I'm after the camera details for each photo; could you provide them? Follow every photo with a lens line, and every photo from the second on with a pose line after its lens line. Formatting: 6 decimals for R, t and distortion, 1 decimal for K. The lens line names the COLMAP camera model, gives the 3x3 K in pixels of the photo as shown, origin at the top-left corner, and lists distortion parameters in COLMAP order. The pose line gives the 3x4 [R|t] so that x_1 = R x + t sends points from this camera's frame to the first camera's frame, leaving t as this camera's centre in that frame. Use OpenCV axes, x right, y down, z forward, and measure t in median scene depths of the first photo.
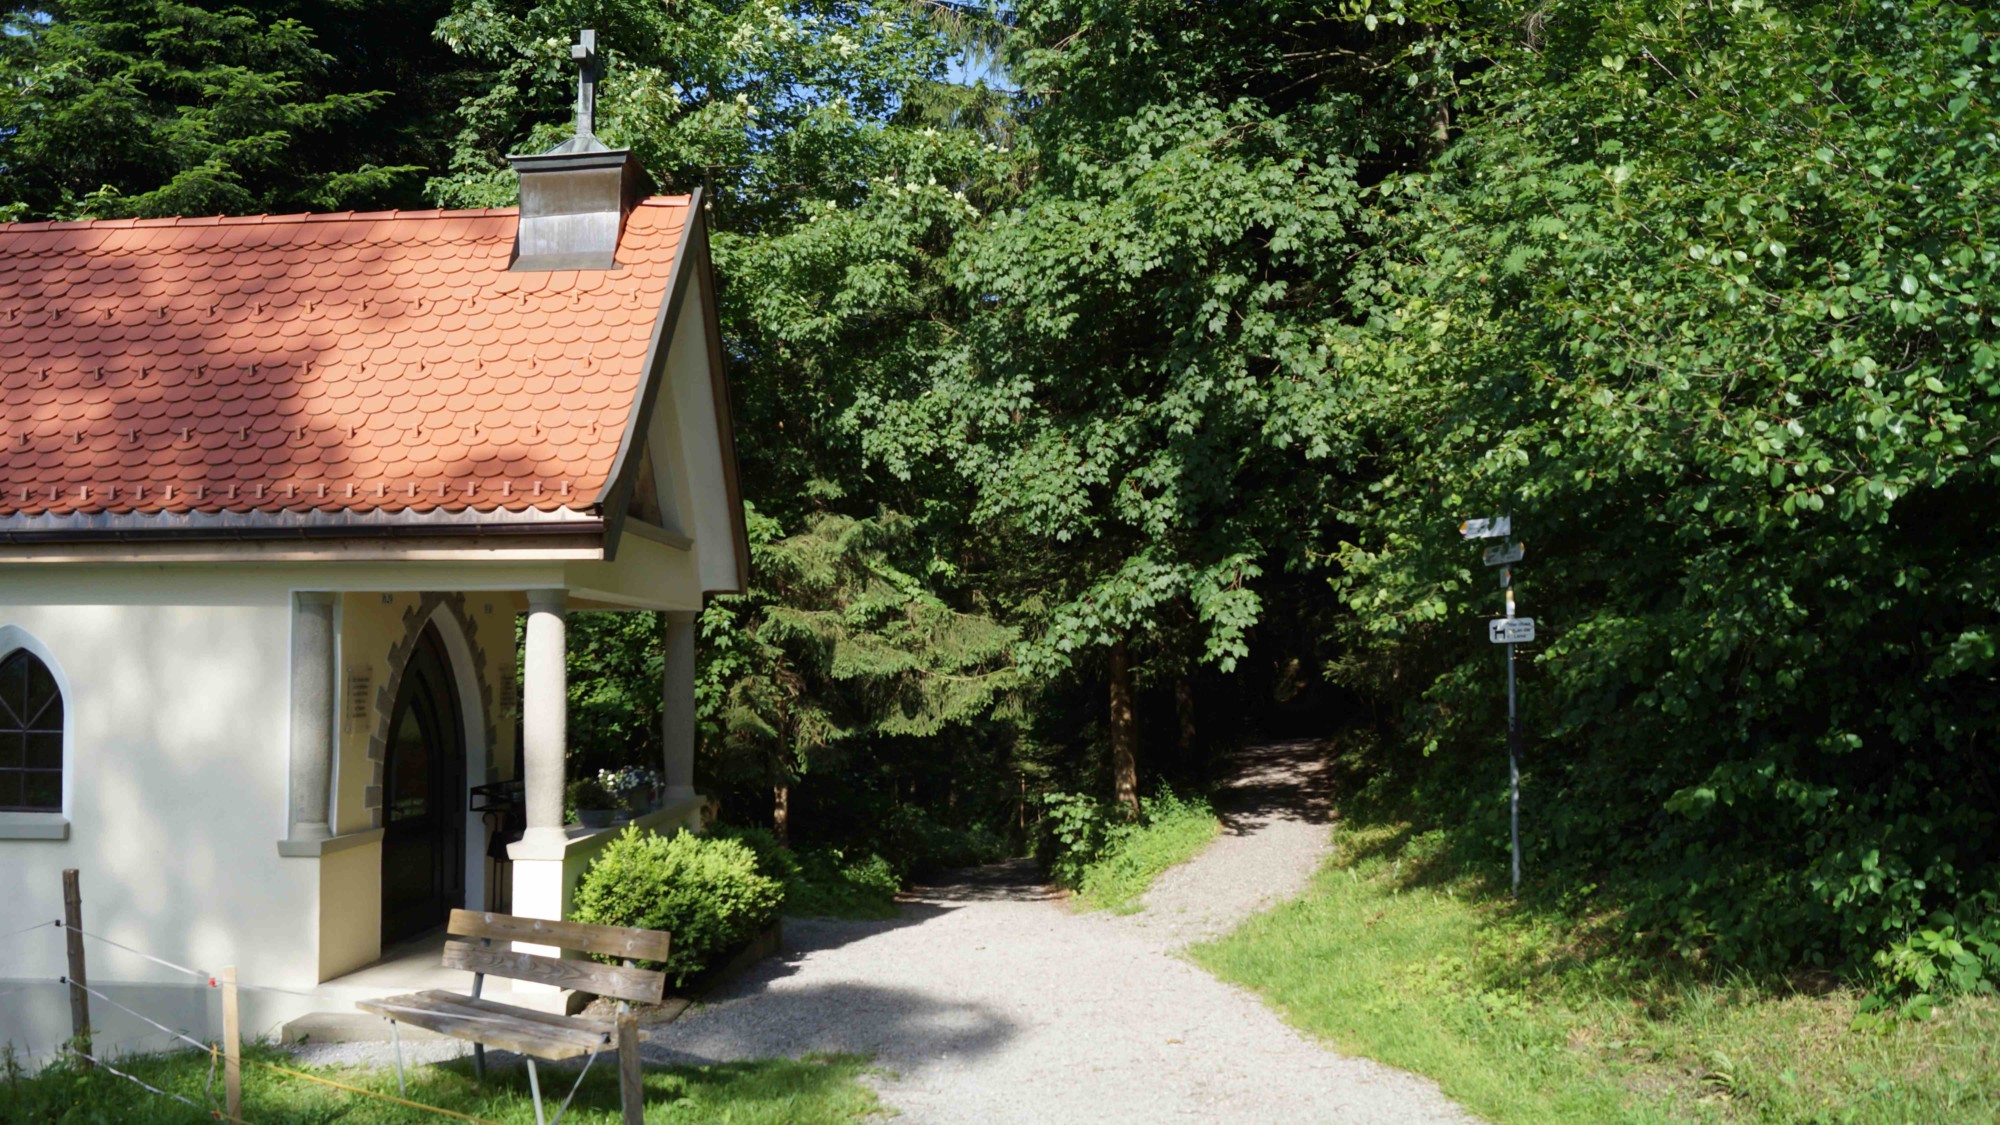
lens RADIAL K [[1566.8, 0, 1000.0], [0, 1566.8, 562.5], [0, 0, 1]] dist [-0.079916, 0.011655]
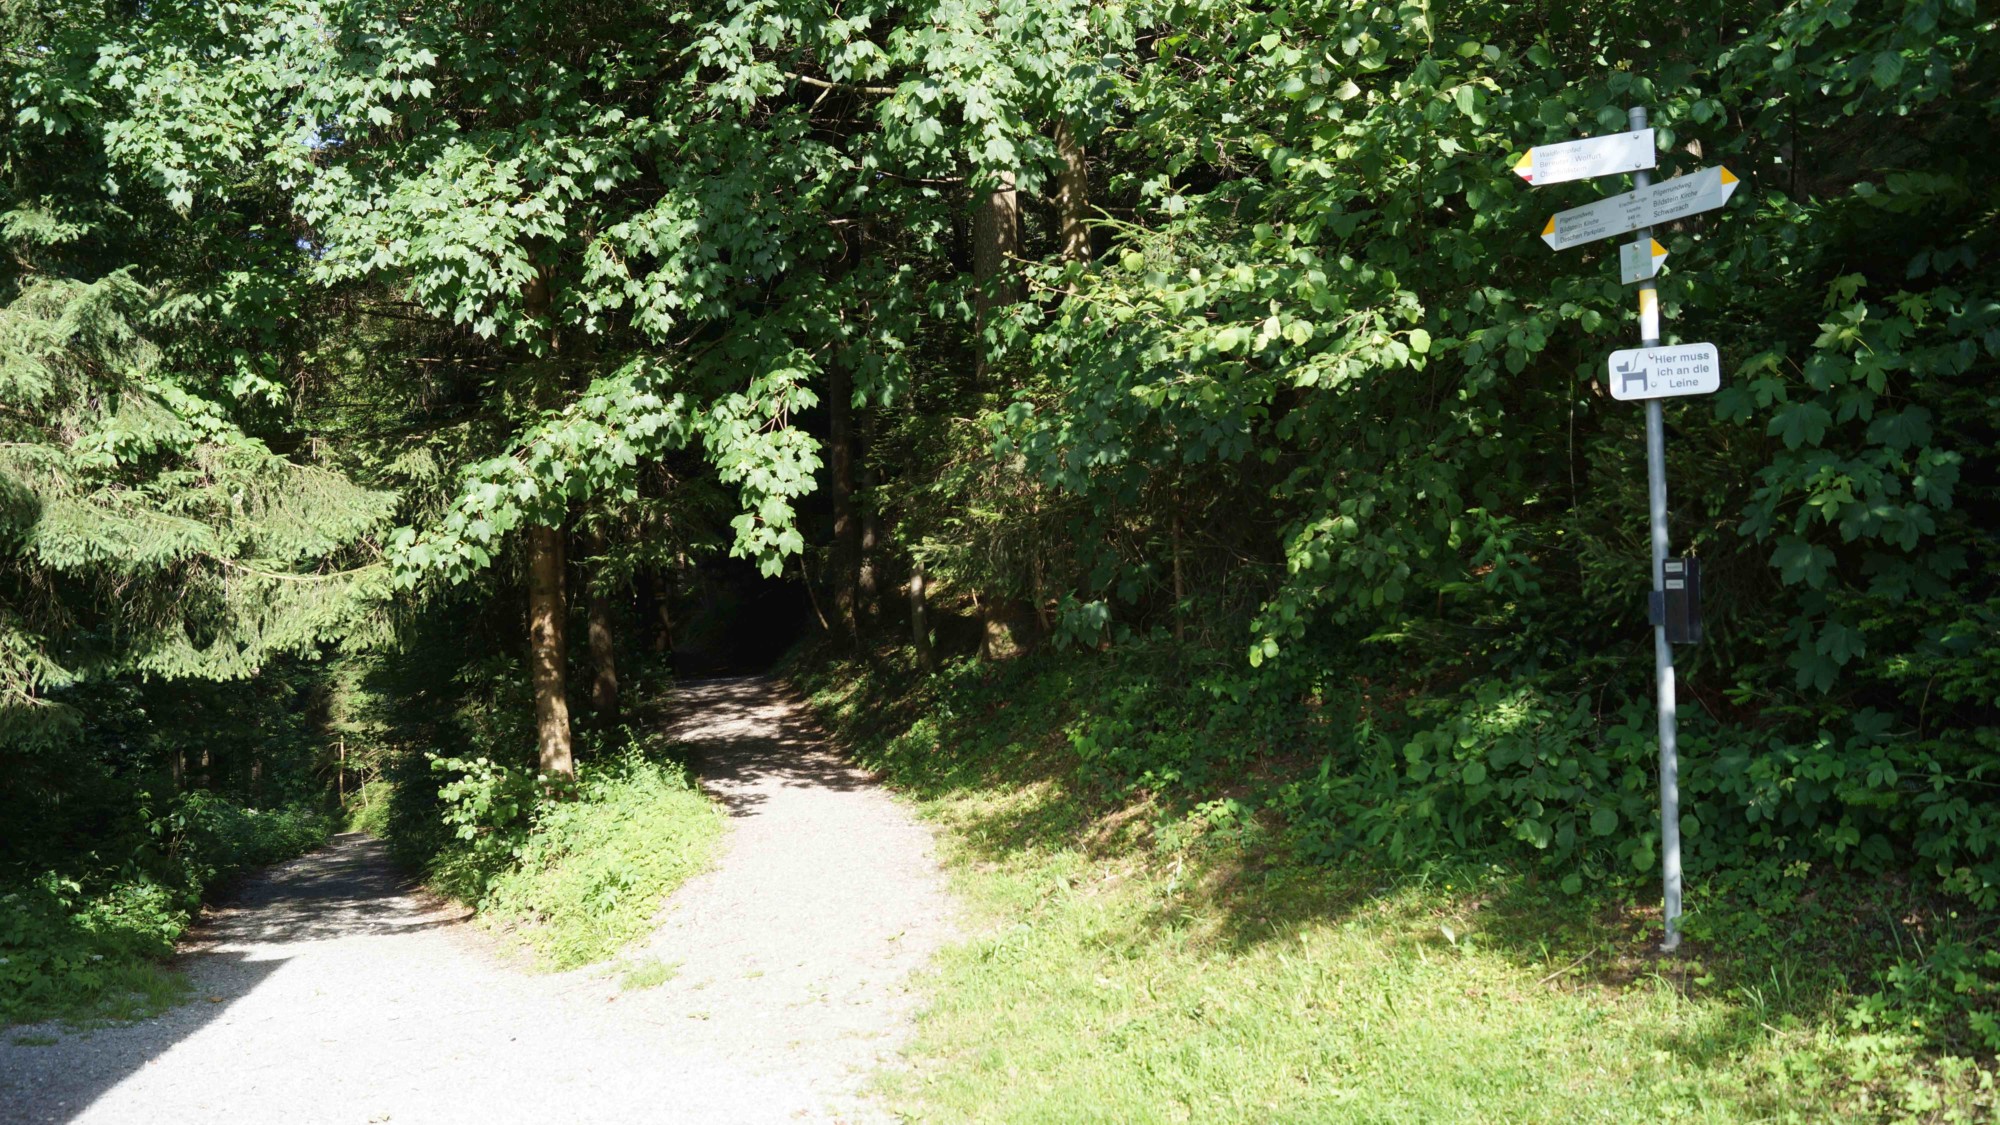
lens RADIAL K [[1568.0, 0, 1000.0], [0, 1568.0, 562.5], [0, 0, 1]] dist [-0.069977, -0.063700]
pose [[0.922586, -0.003240, 0.385777, -0.007073], [-0.009302, 0.999487, 0.030640, 0.056461], [-0.385679, -0.031857, 0.922083, 0.445521]]
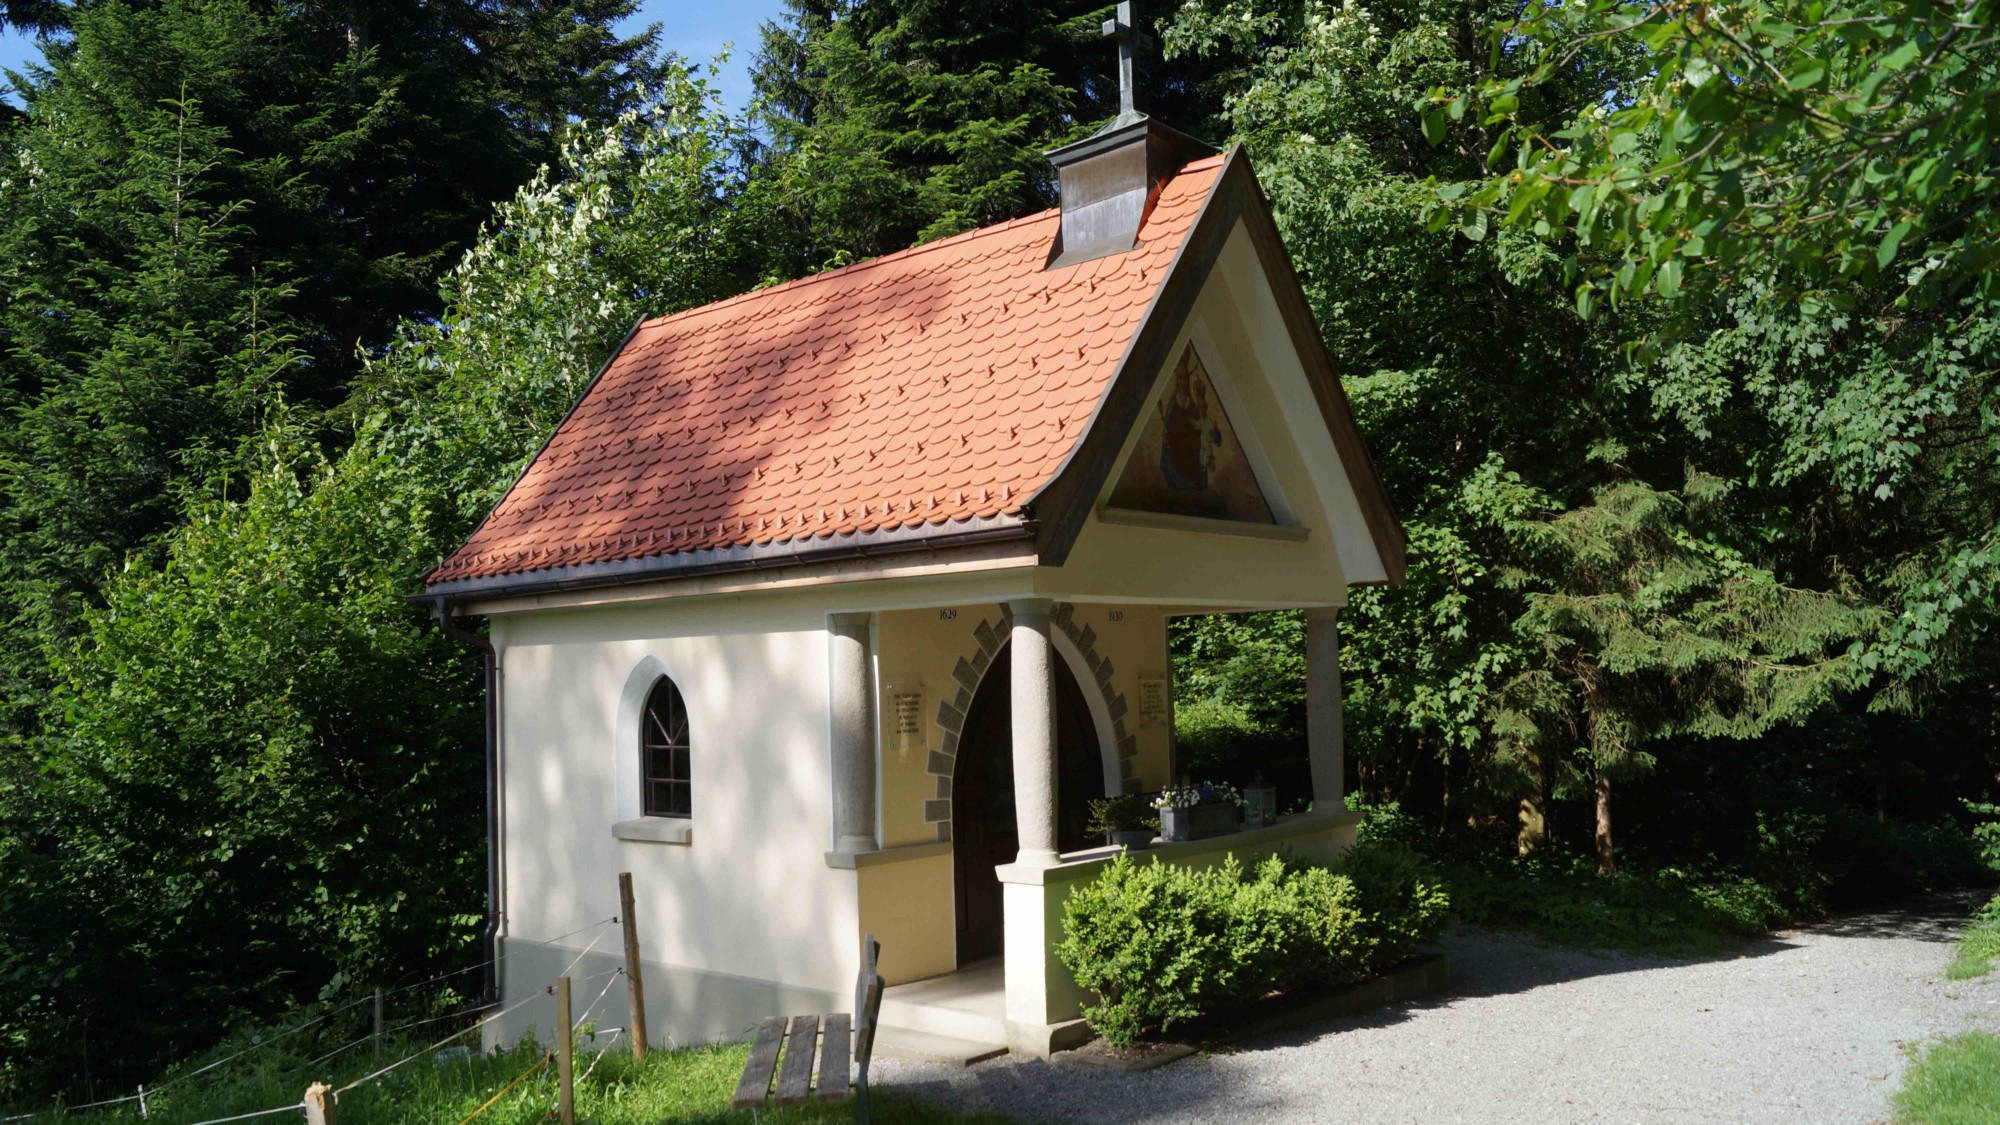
lens RADIAL K [[1568.0, 0, 1000.0], [0, 1568.0, 562.5], [0, 0, 1]] dist [-0.069977, -0.063700]
pose [[0.786657, -0.063515, -0.614114, 0.162746], [0.067009, 0.997602, -0.017342, 0.005964], [0.613743, -0.027508, 0.789027, 0.133816]]
